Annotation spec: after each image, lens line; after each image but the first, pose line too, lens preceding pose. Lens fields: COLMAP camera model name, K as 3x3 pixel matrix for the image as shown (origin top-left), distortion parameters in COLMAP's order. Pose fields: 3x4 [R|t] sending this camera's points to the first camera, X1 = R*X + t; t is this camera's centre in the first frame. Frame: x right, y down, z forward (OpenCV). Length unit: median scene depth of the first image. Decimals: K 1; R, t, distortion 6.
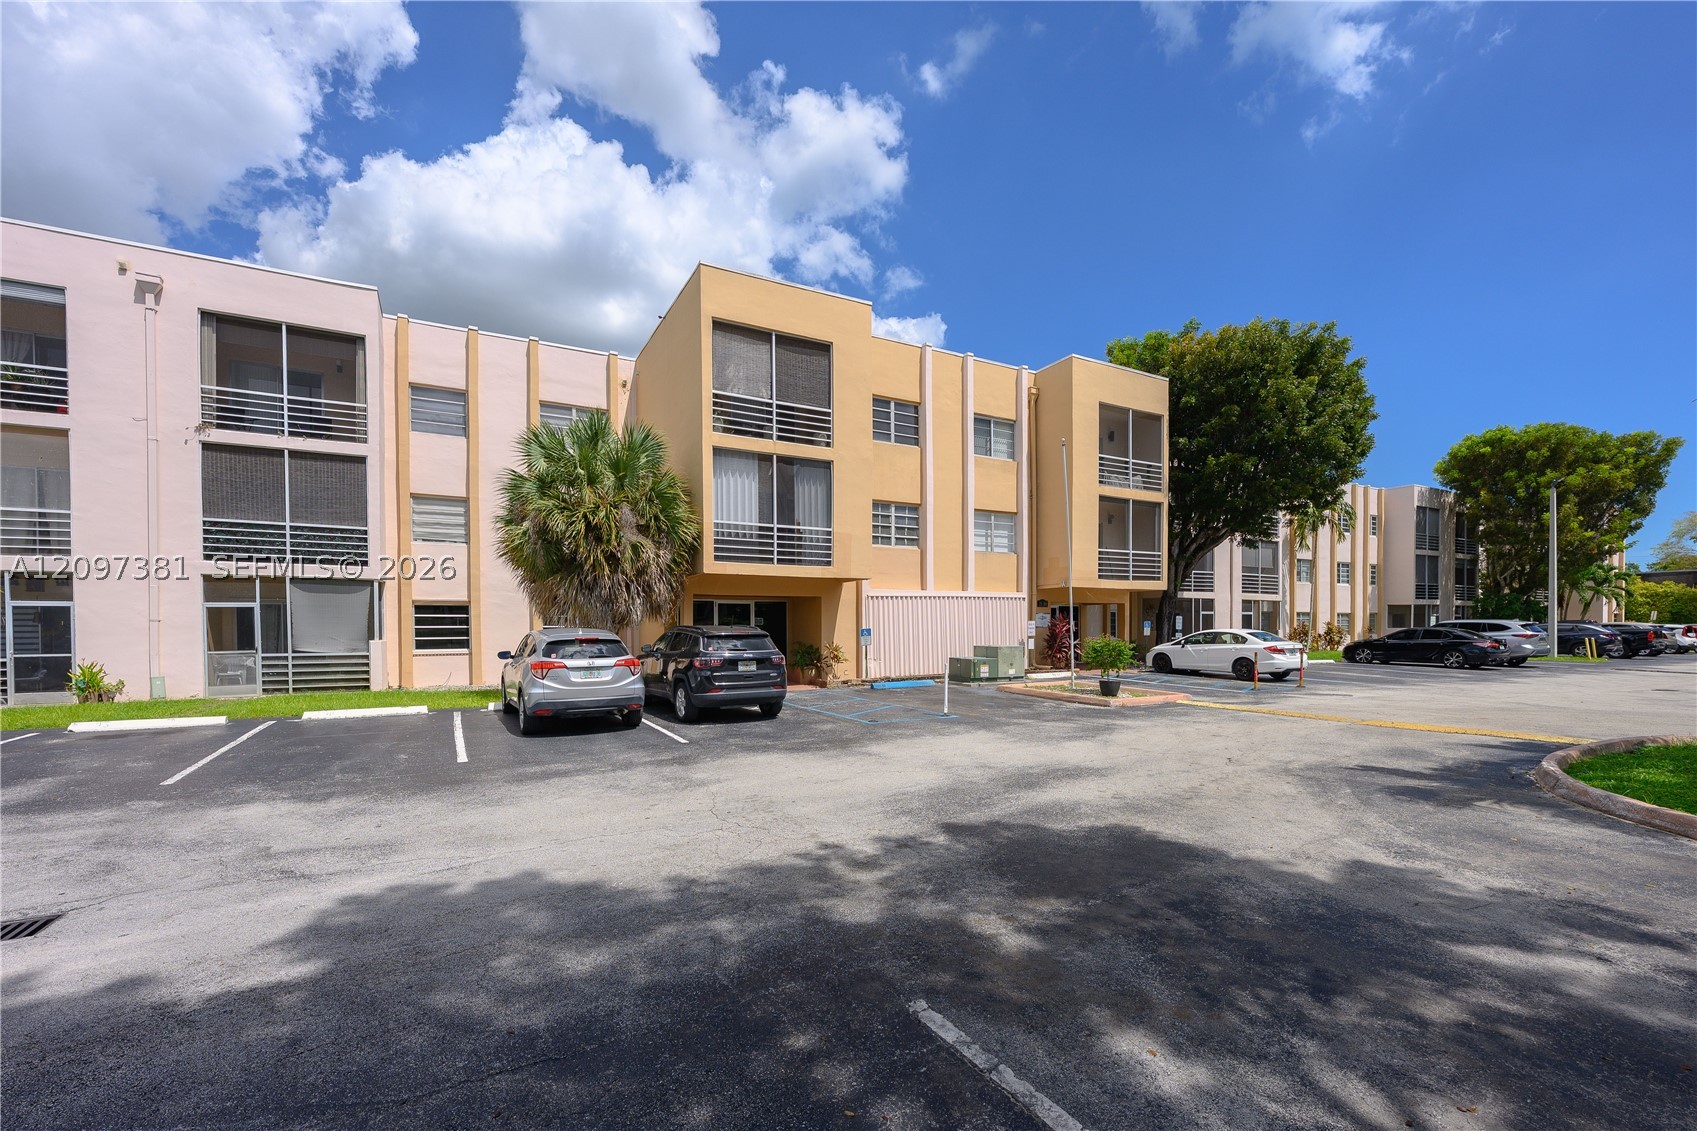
lens RADIAL K [[723.1, 0, 796.6], [0, 723.1, 642.1], [0, 0, 1]] dist [0.001393, 0.000191]
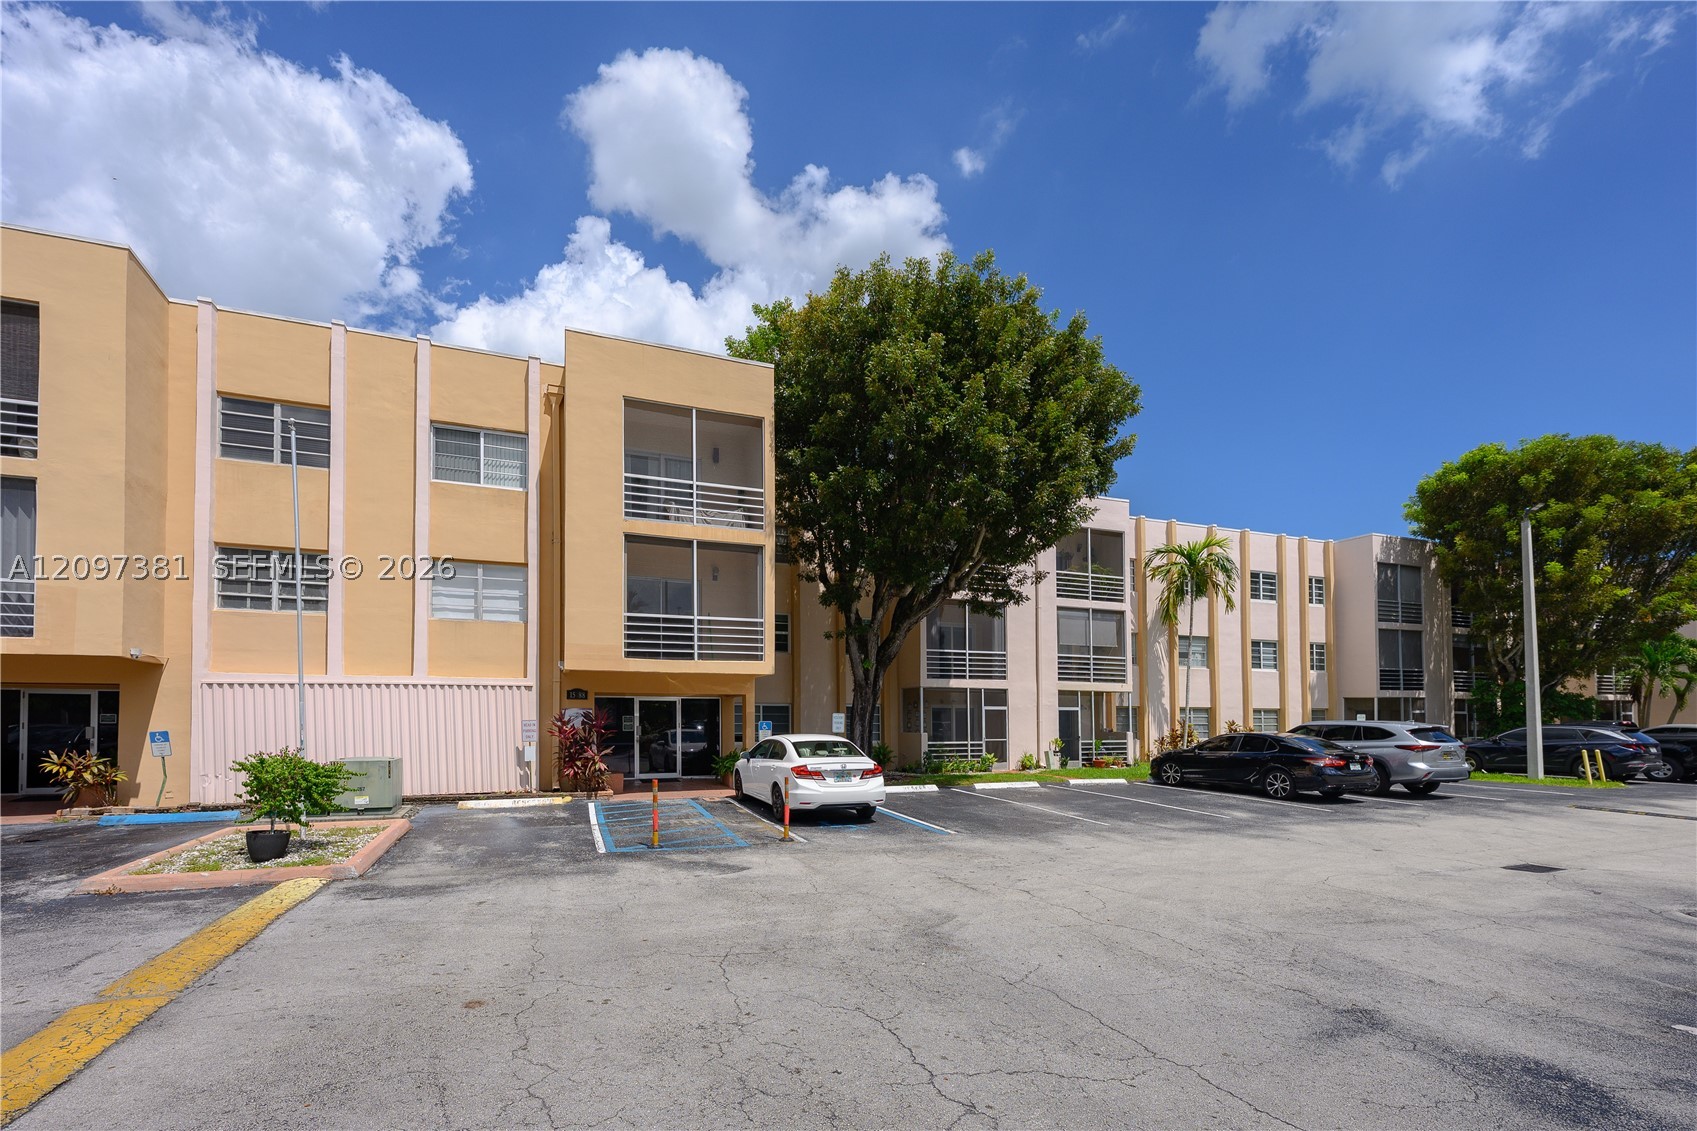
lens RADIAL K [[707.7, 0, 780.7], [0, 707.7, 705.6], [0, 0, 1]] dist [0.001064, 0.000018]
pose [[0.988768, 0.003319, -0.149423, 0.648836], [-0.009263, 0.999192, -0.039104, -0.018650], [0.149173, 0.040048, 0.988000, 0.371493]]
